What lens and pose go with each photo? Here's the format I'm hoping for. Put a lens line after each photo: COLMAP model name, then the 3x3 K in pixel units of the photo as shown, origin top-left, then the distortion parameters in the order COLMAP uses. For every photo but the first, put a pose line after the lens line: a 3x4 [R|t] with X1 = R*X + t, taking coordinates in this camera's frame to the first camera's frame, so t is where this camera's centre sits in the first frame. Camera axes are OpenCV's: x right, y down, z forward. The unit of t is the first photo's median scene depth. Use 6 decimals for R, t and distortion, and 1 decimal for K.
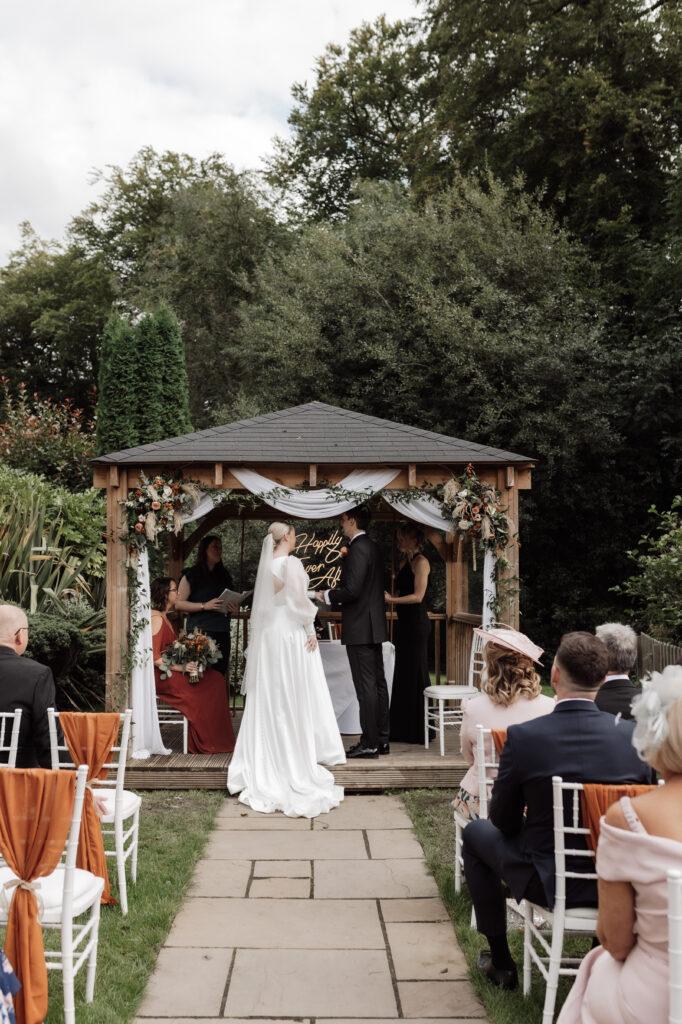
lens RADIAL K [[965.0, 0, 342.6], [0, 965.0, 514.3], [0, 0, 1]] dist [-0.015448, 0.000000]
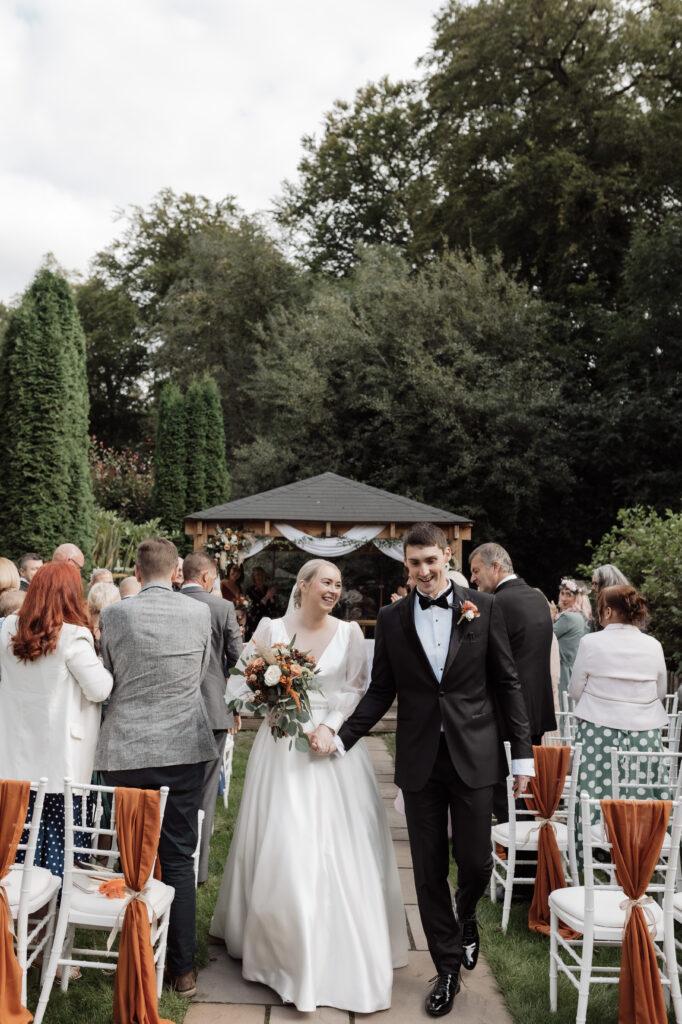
lens RADIAL K [[965.0, 0, 337.1], [0, 965.0, 506.8], [0, 0, 1]] dist [-0.015448, 0.000000]
pose [[0.999860, 0.016255, -0.003915, -0.003541], [-0.016331, 0.999661, -0.020266, -0.014248], [0.003584, 0.020327, 0.999787, -0.171826]]
